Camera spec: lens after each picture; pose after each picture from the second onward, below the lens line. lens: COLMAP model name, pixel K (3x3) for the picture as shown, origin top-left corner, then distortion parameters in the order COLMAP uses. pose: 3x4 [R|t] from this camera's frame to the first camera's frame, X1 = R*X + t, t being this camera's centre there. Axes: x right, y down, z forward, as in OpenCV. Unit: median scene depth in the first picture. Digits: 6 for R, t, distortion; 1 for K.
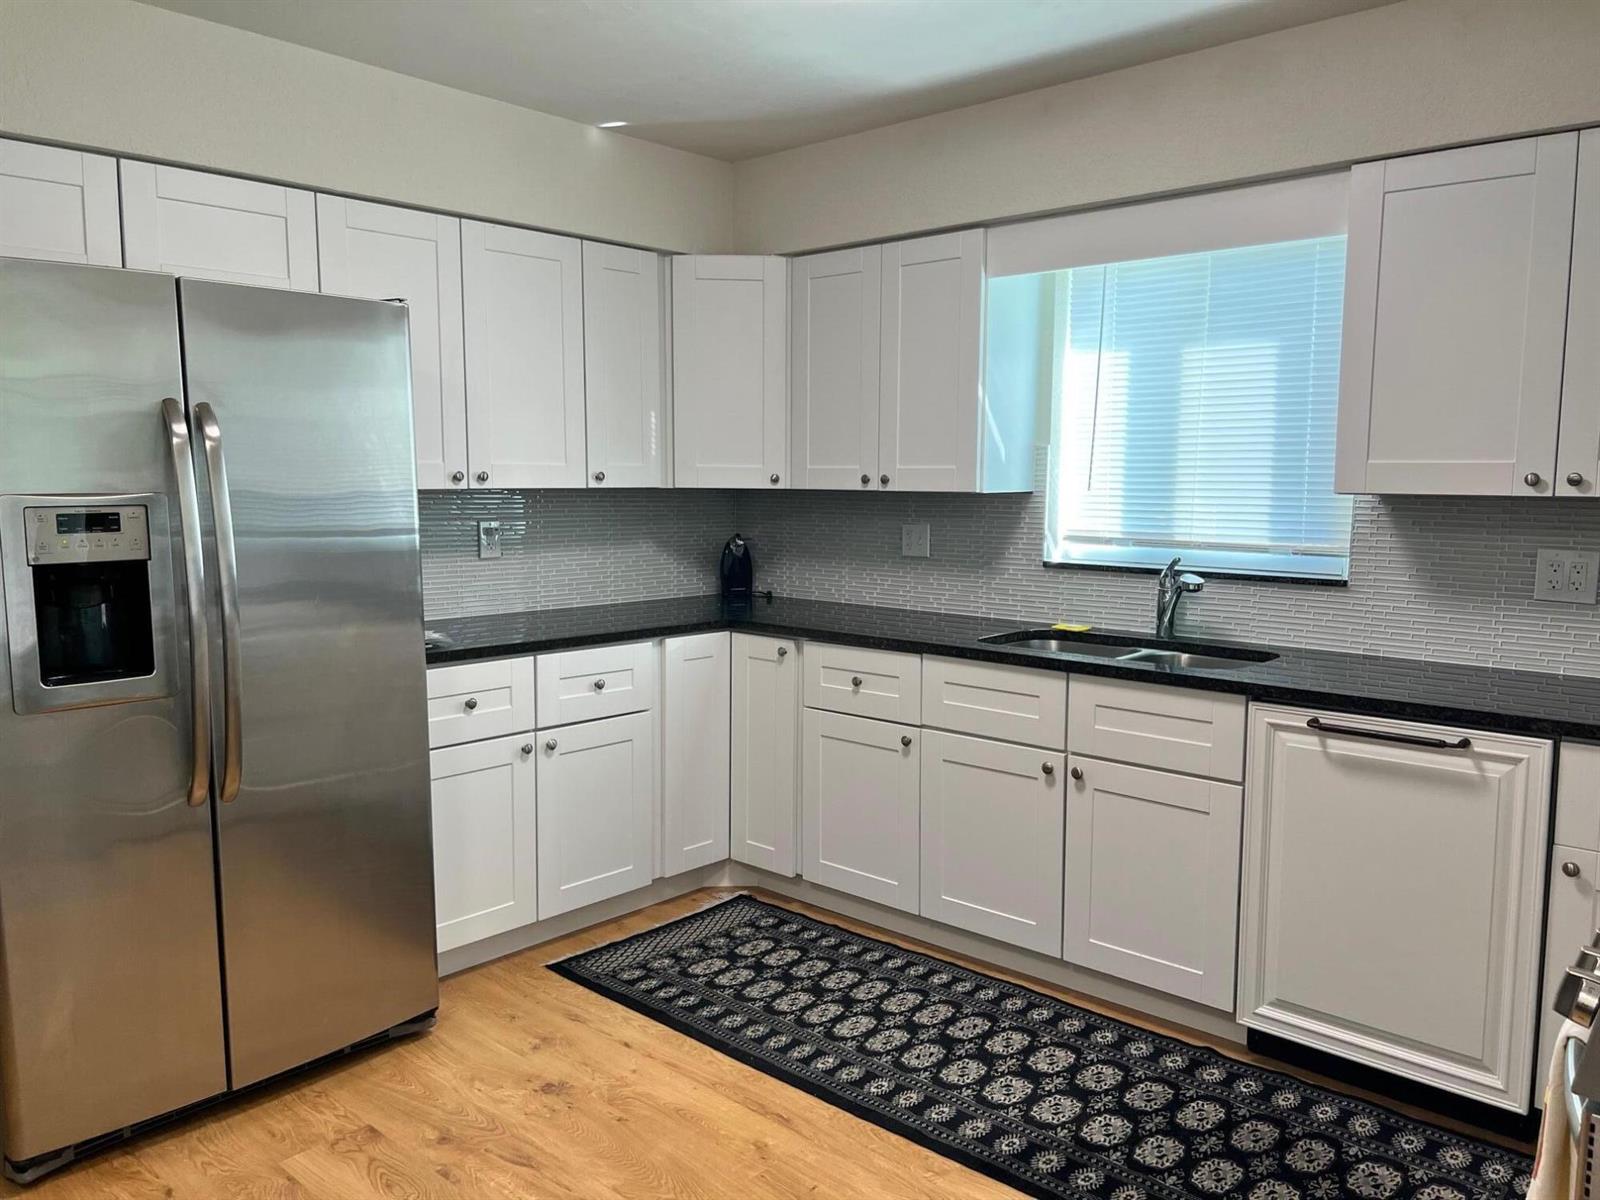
lens RADIAL K [[1227.2, 0, 809.1], [0, 1227.2, 598.6], [0, 0, 1]] dist [0.058828, -0.042045]
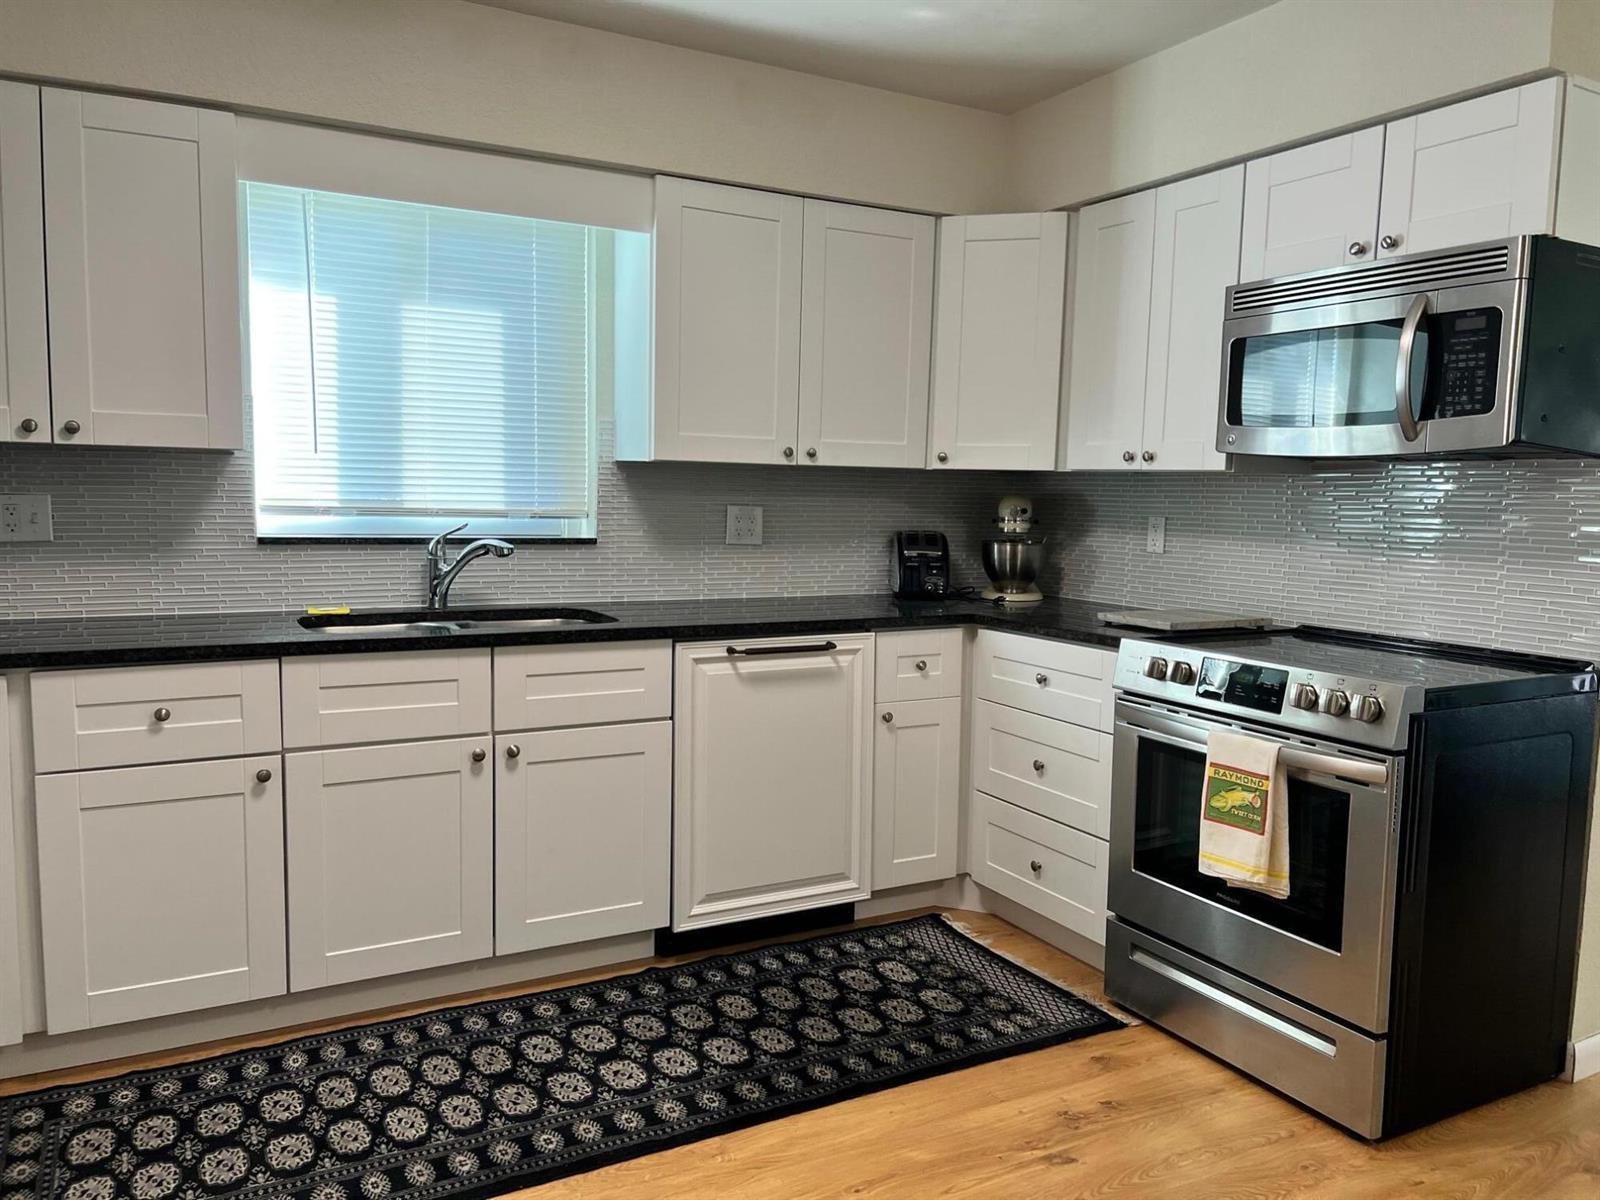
lens RADIAL K [[1227.2, 0, 809.1], [0, 1227.2, 598.6], [0, 0, 1]] dist [0.058828, -0.042045]
pose [[0.318044, -0.086715, 0.944102, -0.587786], [0.078668, 0.994788, 0.064869, -0.017484], [-0.944806, 0.053639, 0.323208, 0.473046]]
